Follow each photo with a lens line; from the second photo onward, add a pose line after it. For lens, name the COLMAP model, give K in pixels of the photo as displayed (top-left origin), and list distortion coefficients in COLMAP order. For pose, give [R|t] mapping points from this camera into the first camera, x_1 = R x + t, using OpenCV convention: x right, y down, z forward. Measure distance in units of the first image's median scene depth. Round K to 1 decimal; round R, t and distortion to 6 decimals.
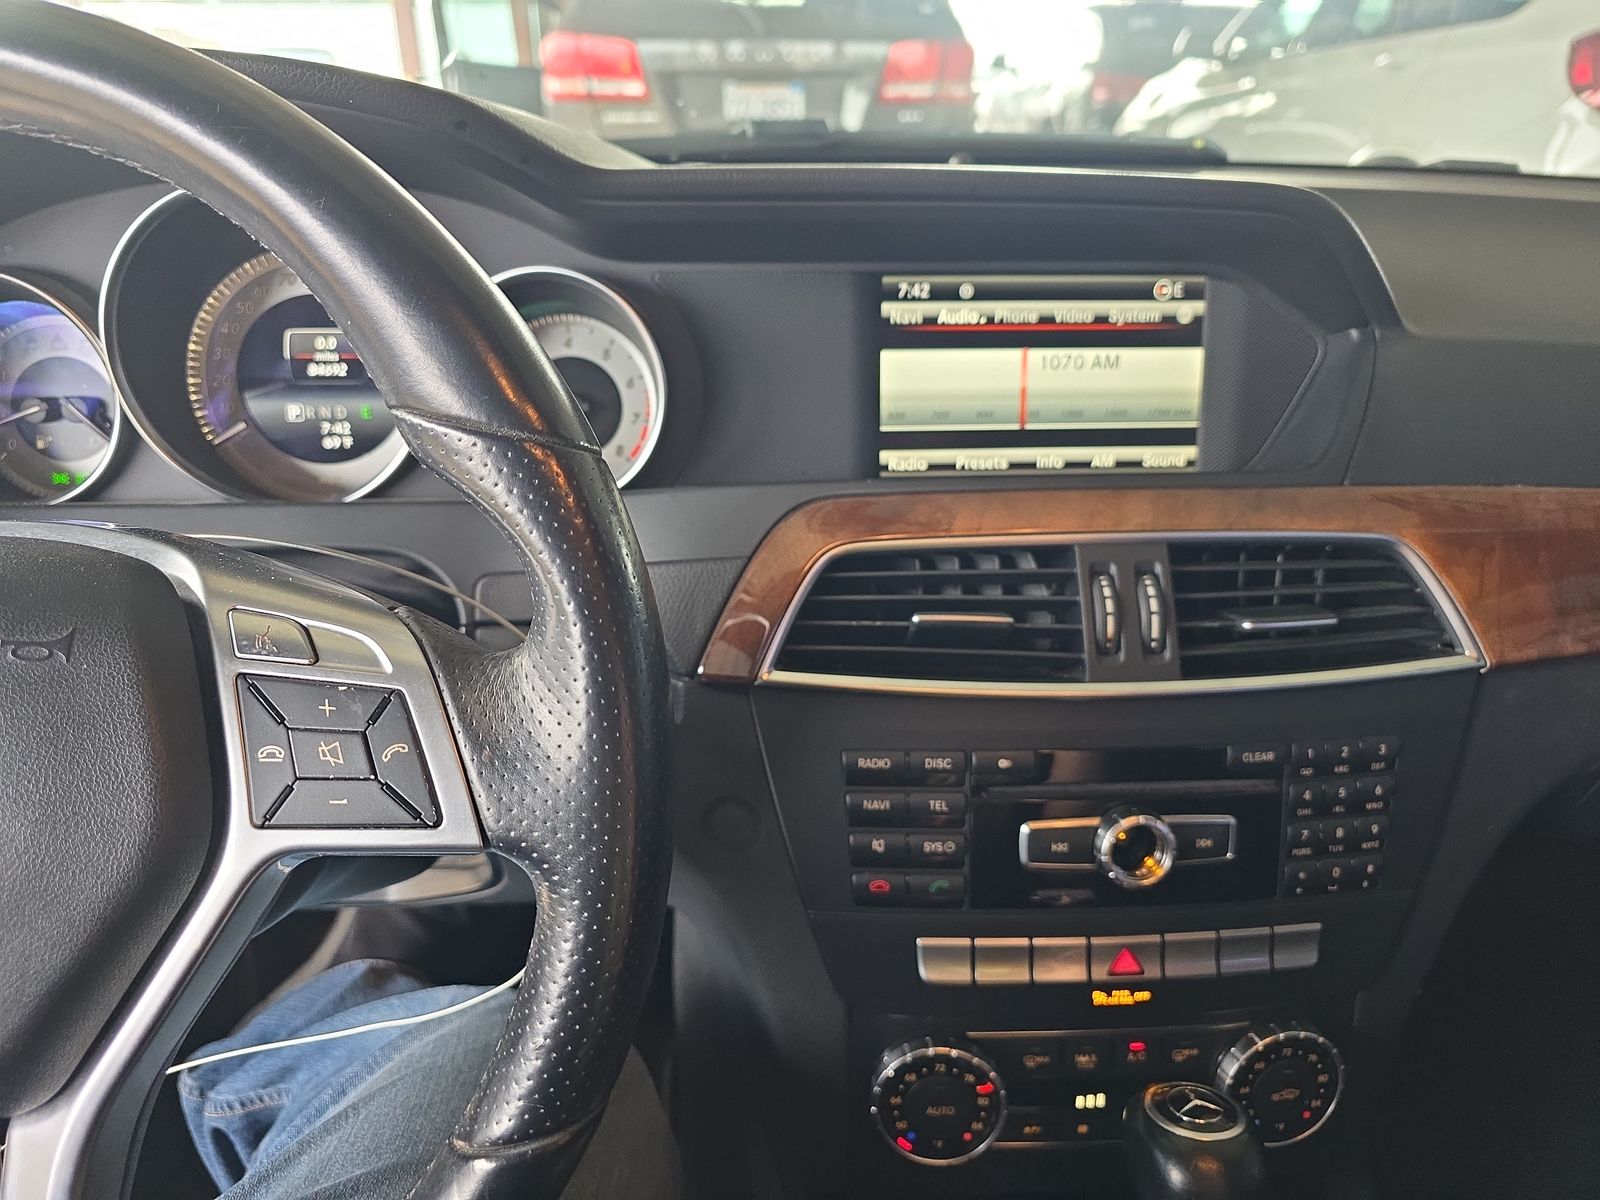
lens RADIAL K [[1089.1, 0, 792.2], [0, 1089.1, 606.3], [0, 0, 1]] dist [0.050424, -0.046487]
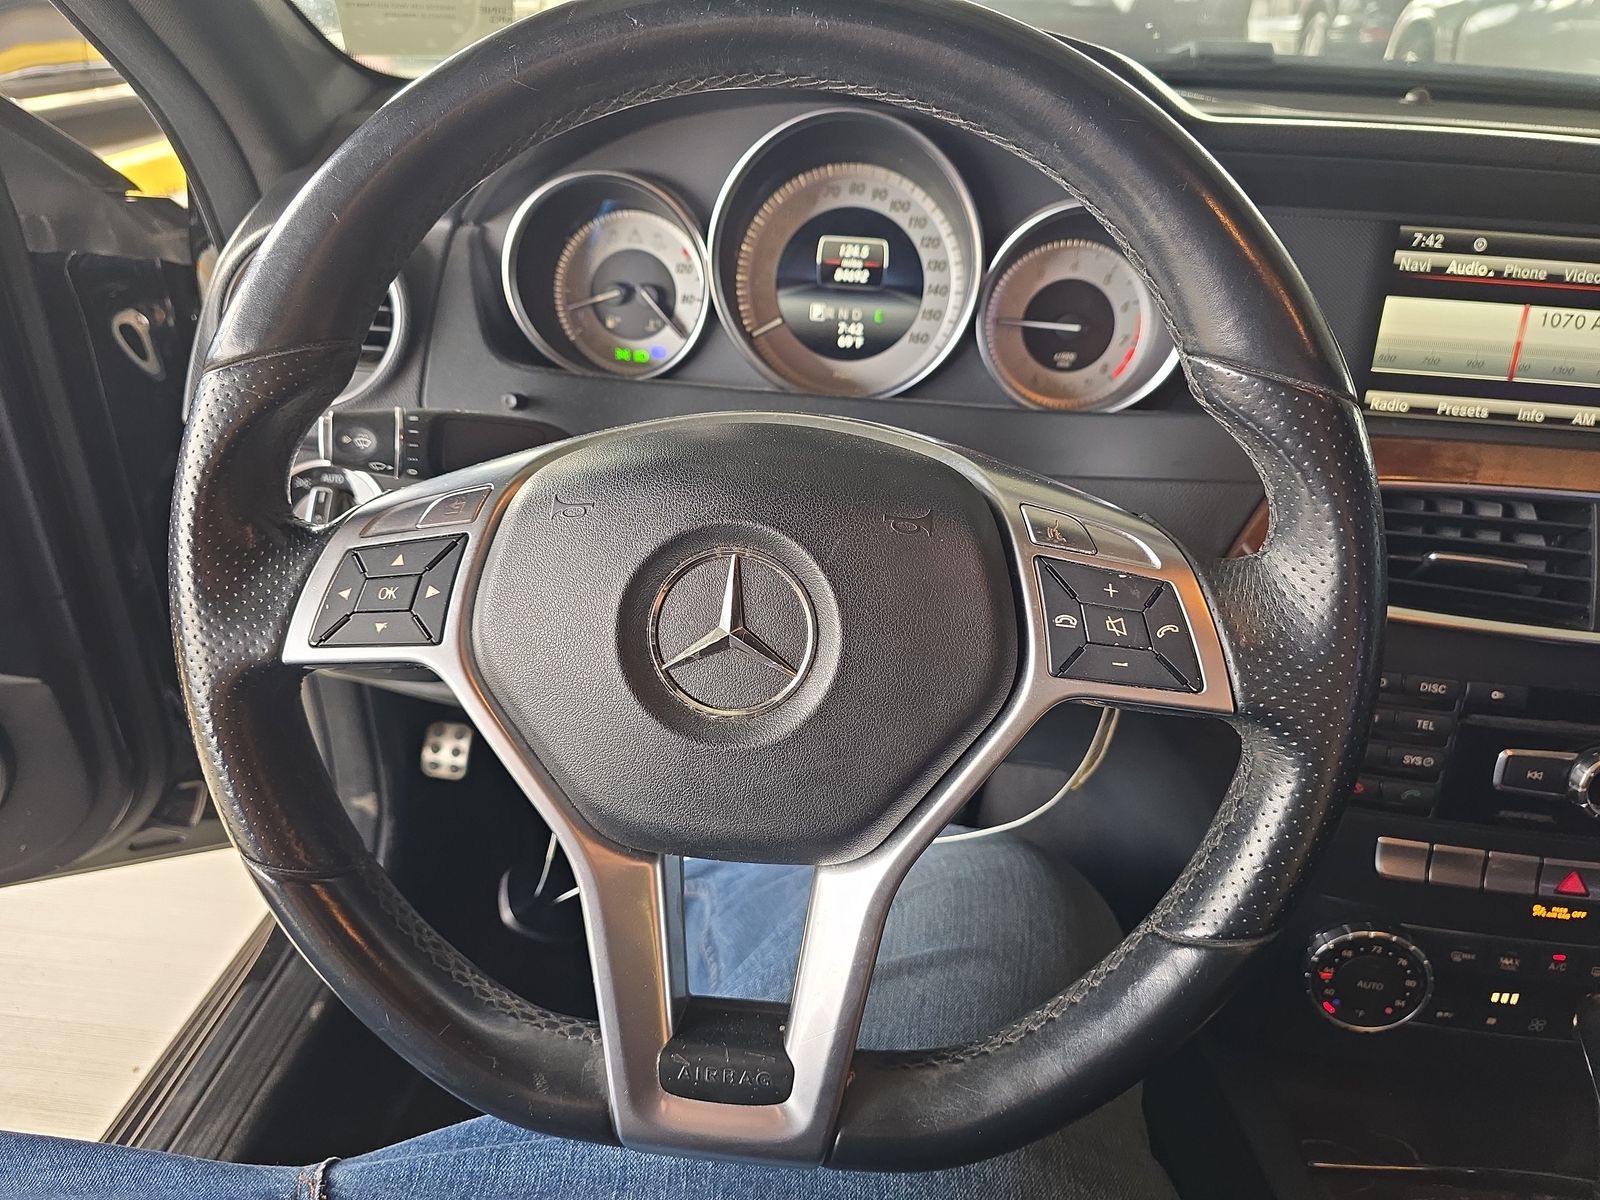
lens RADIAL K [[1089.1, 0, 800.6], [0, 1089.1, 596.8], [0, 0, 1]] dist [0.050424, -0.046487]
pose [[0.986593, 0.112267, -0.118448, -0.317115], [-0.100688, 0.989920, 0.099599, 0.005018], [0.128436, -0.086337, 0.987952, -0.151661]]
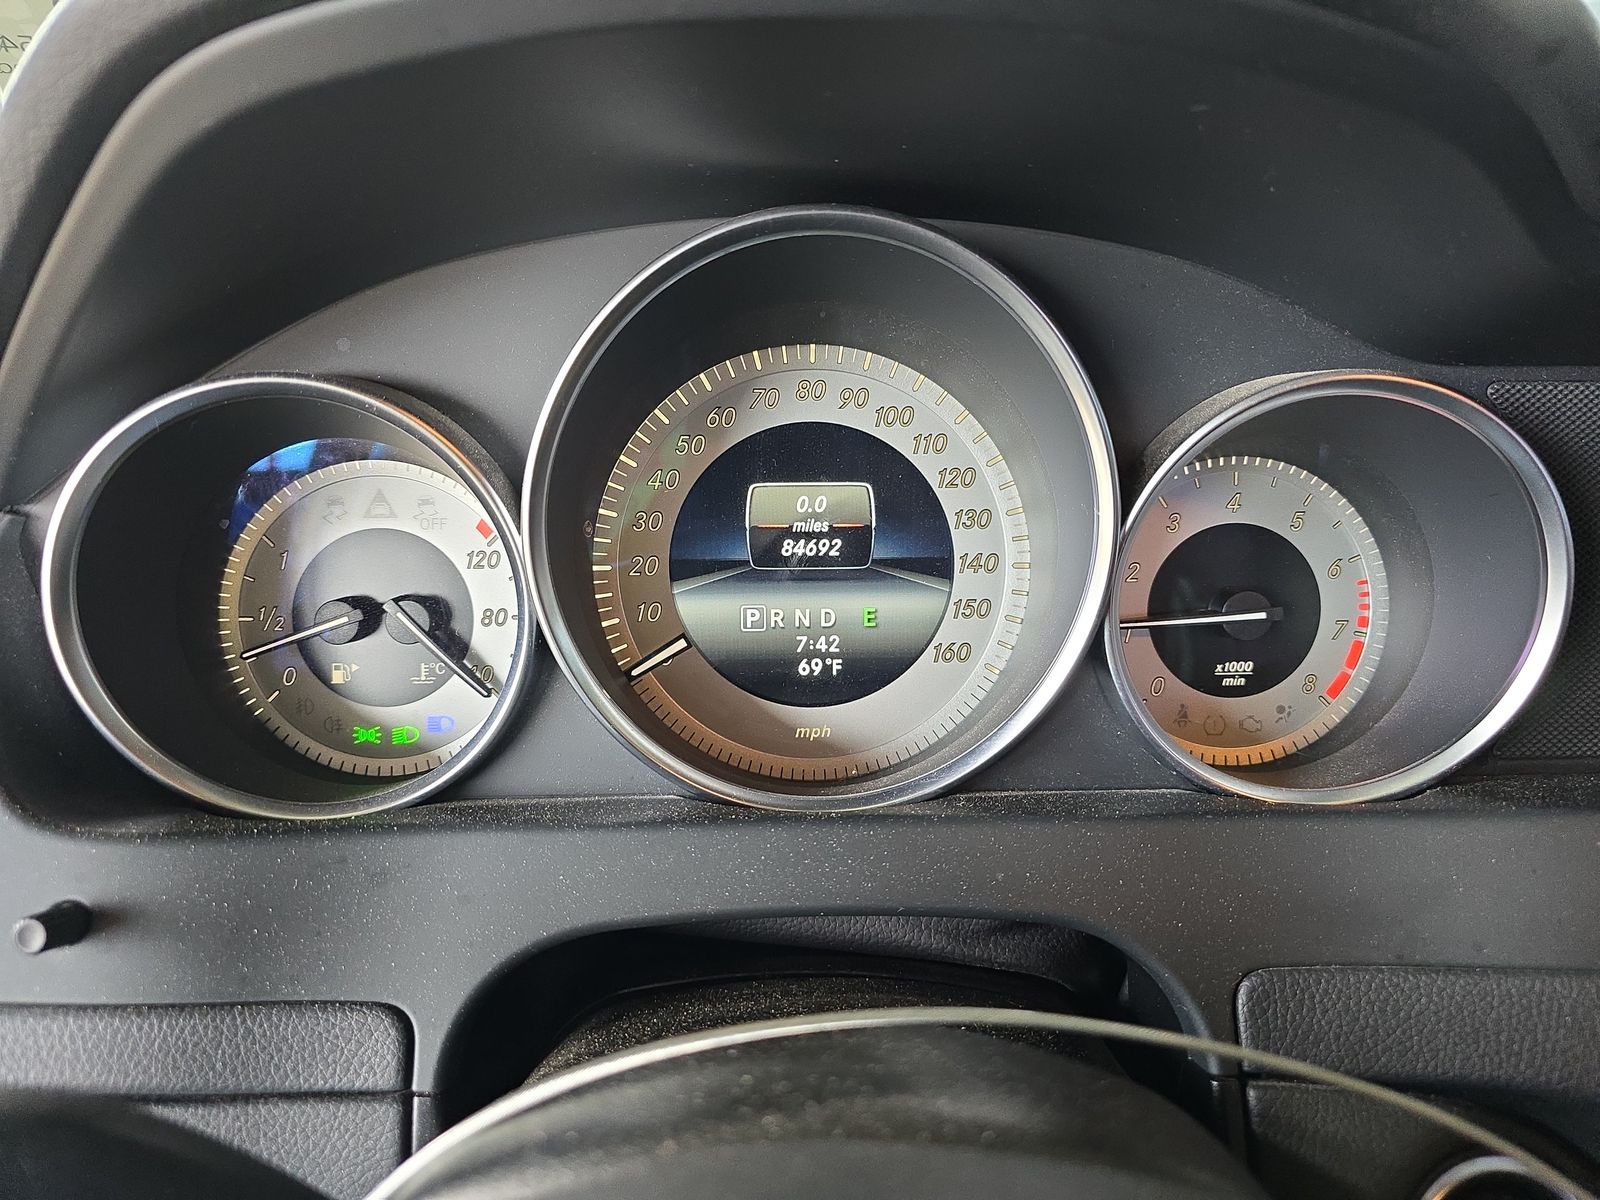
lens RADIAL K [[1089.1, 0, 798.5], [0, 1089.1, 601.6], [0, 0, 1]] dist [0.050424, -0.046487]
pose [[0.999863, 0.003999, -0.016048, -0.437919], [-0.005597, 0.994889, -0.100817, -0.131790], [0.015563, 0.100893, 0.994776, 0.433601]]
